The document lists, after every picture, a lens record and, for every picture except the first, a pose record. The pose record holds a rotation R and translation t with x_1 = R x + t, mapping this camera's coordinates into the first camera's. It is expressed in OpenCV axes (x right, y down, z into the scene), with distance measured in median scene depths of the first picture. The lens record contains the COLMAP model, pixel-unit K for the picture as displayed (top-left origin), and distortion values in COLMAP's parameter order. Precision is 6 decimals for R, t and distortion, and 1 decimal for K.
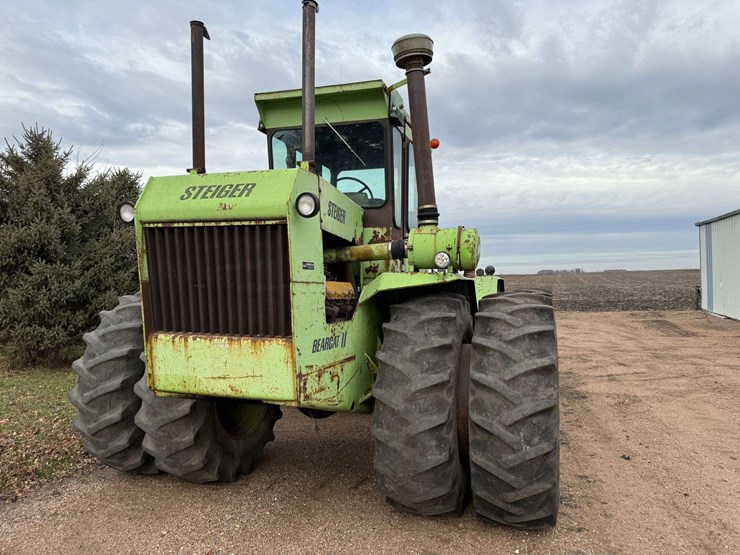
lens RADIAL K [[534.5, 0, 367.2], [0, 534.5, 277.7], [0, 0, 1]] dist [0.109627, -0.164353]
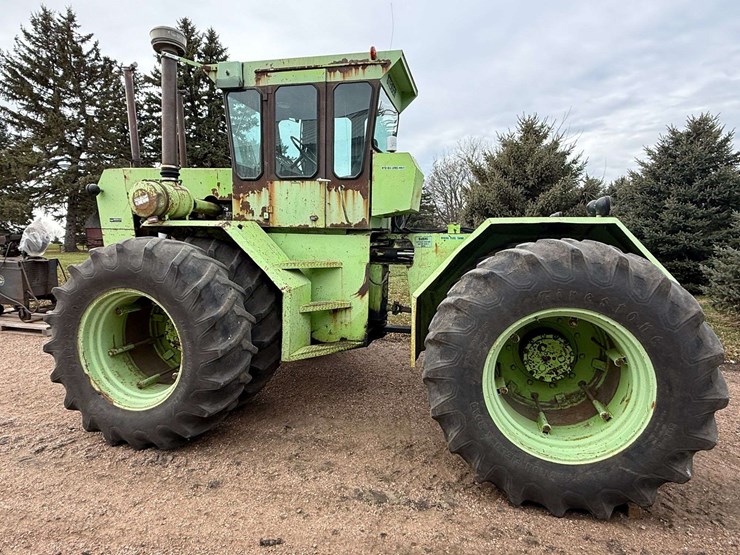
lens RADIAL K [[422.1, 0, 361.9], [0, 422.1, 276.8], [0, 0, 1]] dist [0.001906, 0.000657]
pose [[0.073703, 0.103709, -0.991873, 1.313823], [0.005333, 0.994523, 0.104382, 0.022947], [0.997266, -0.012983, 0.072747, 1.586909]]
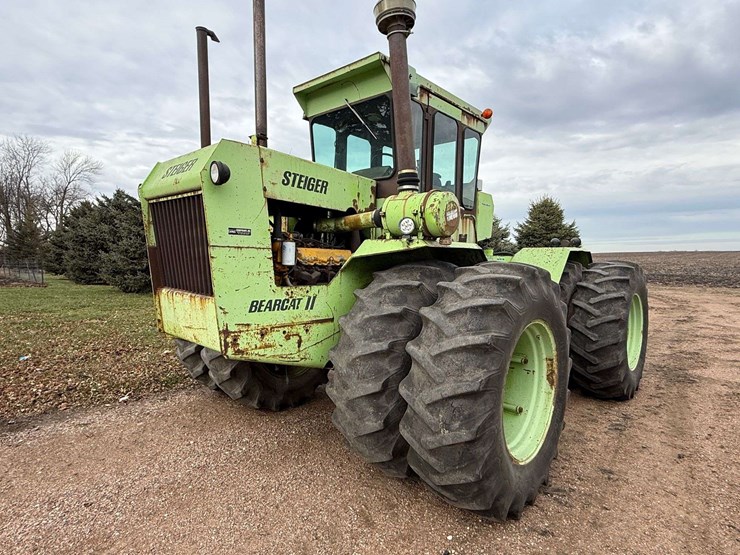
lens RADIAL K [[422.1, 0, 361.9], [0, 422.1, 276.8], [0, 0, 1]] dist [0.001906, 0.000657]
pose [[0.906164, 0.030786, -0.421805, 0.427155], [-0.006848, 0.998284, 0.058150, 0.015622], [0.422871, -0.049805, 0.904820, 0.300150]]
